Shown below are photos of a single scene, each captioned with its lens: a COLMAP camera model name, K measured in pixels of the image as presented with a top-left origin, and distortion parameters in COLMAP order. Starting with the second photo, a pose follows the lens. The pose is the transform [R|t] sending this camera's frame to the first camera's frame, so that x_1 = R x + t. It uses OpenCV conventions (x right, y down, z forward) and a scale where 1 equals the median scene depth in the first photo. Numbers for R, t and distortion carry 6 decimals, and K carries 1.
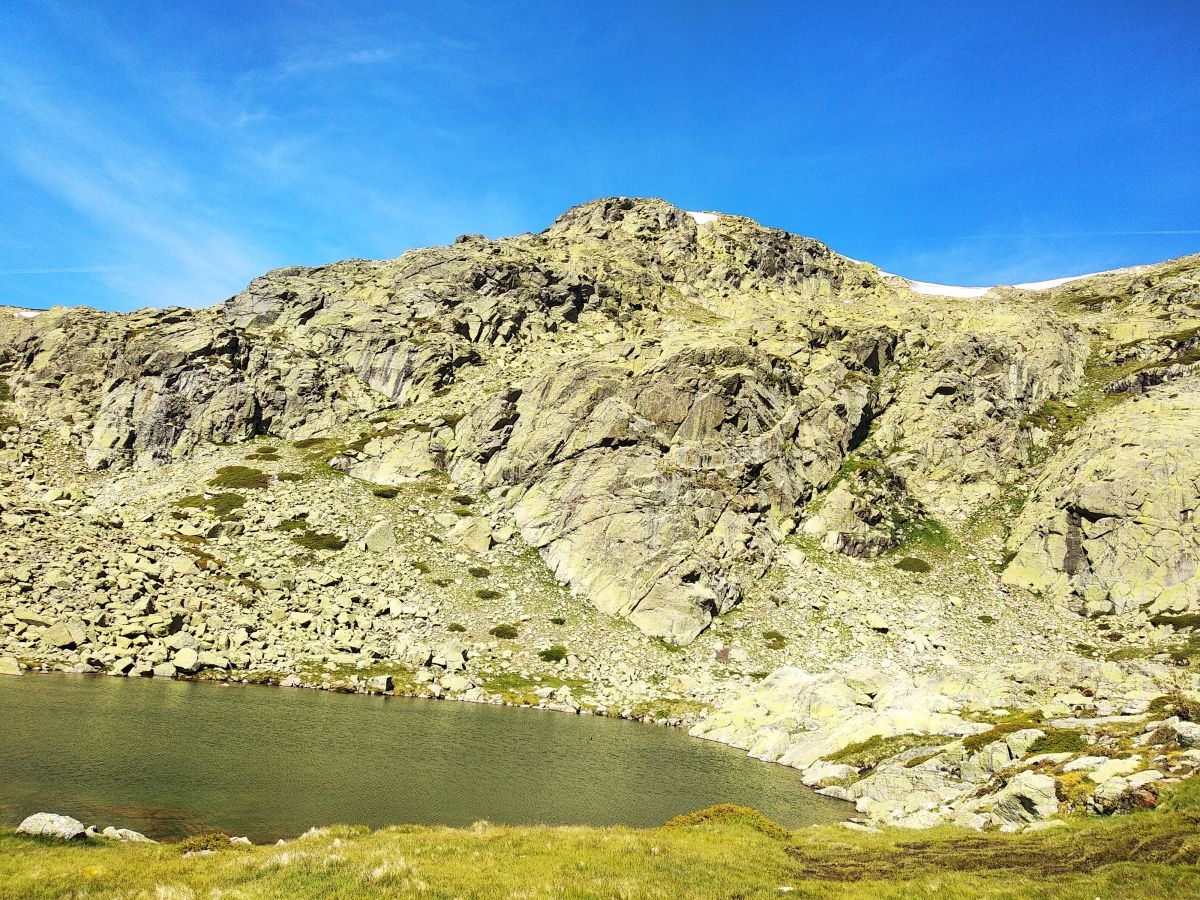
lens RADIAL K [[909.1, 0, 600.0], [0, 909.1, 450.0], [0, 0, 1]] dist [0.053726, -0.070739]
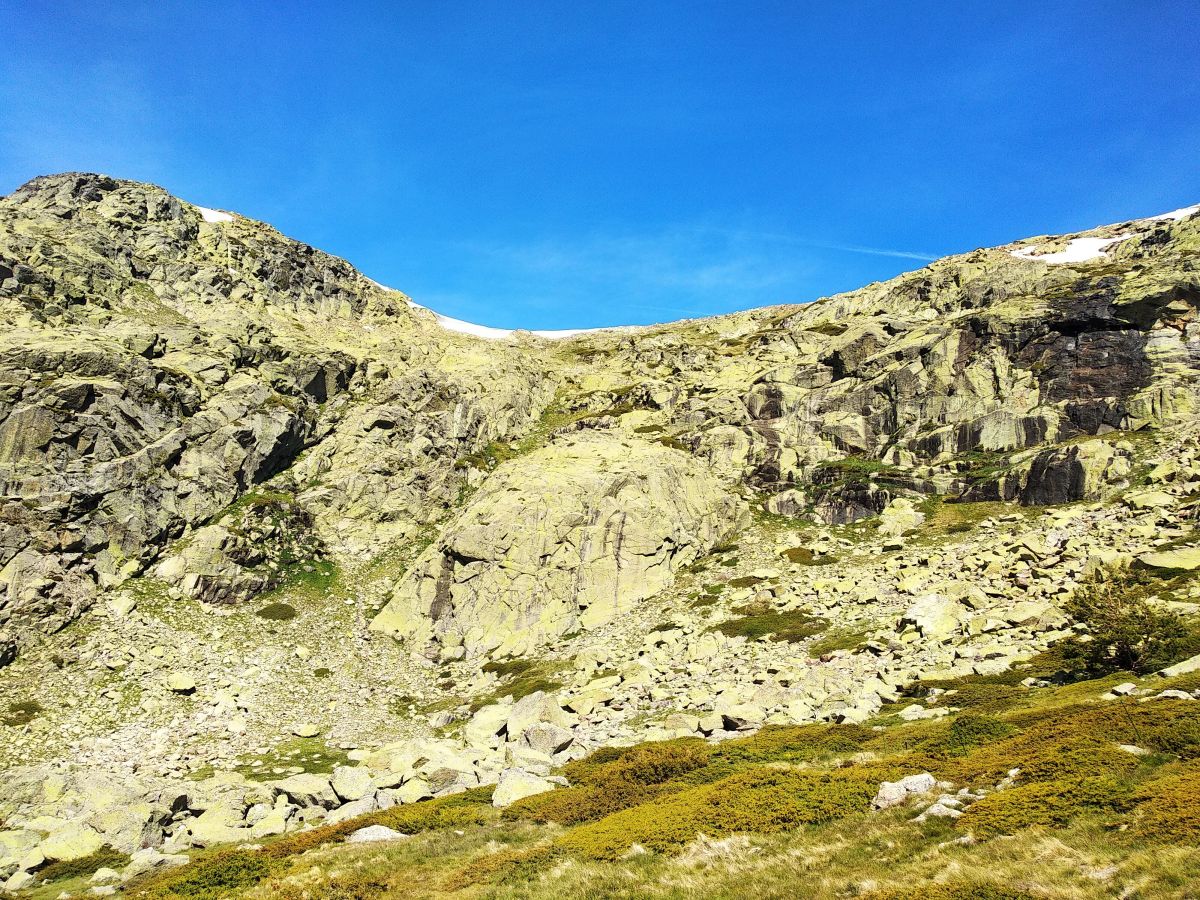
lens RADIAL K [[911.5, 0, 603.2], [0, 911.5, 470.4], [0, 0, 1]] dist [0.046193, -0.073047]
pose [[0.907821, 0.050497, 0.416307, 0.196295], [-0.047285, 0.998719, -0.018031, -0.010565], [-0.416684, -0.003316, 0.909045, 0.030140]]
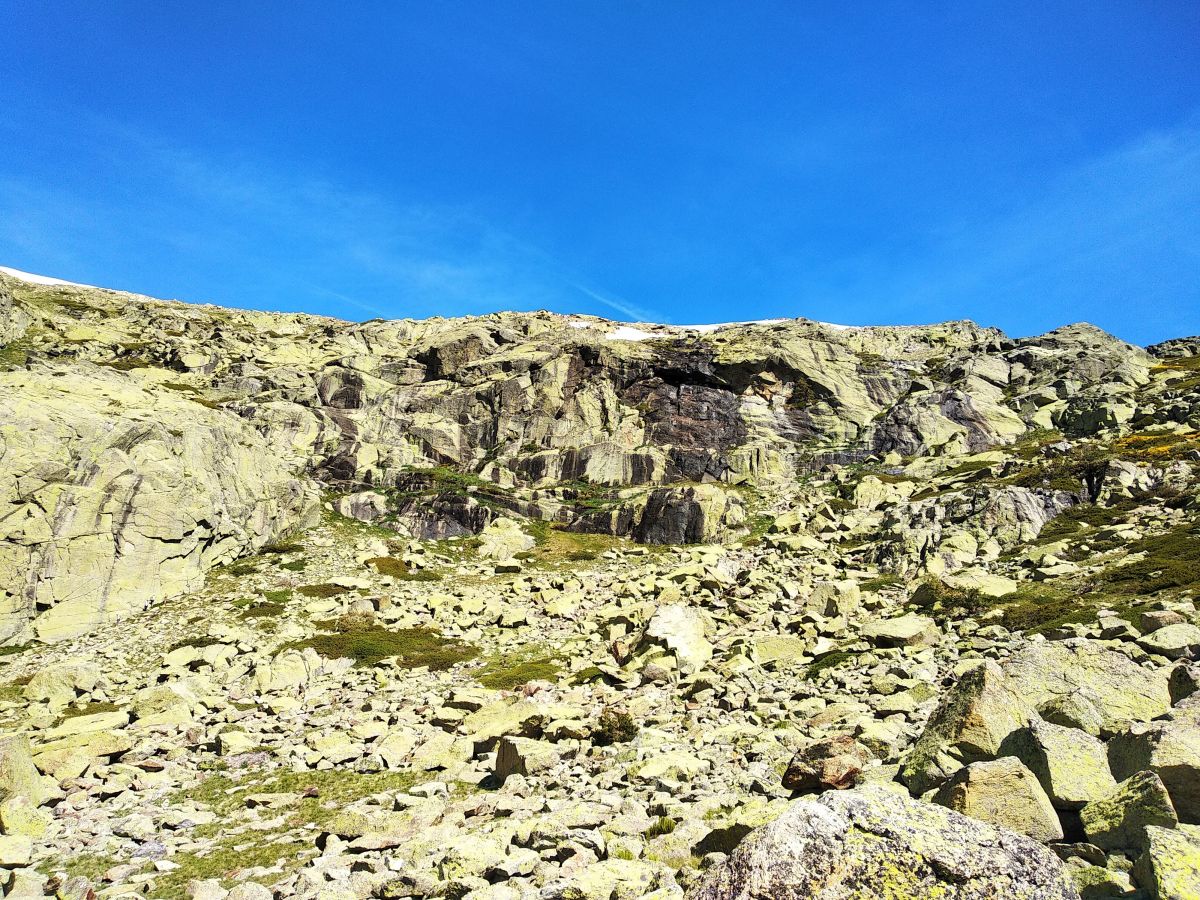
lens RADIAL K [[909.1, 0, 600.0], [0, 909.1, 450.0], [0, 0, 1]] dist [0.053726, -0.070739]
pose [[0.535896, 0.239267, 0.809671, 0.250065], [-0.175814, 0.969605, -0.170163, 0.040066], [-0.825776, -0.051162, 0.561674, 0.217488]]
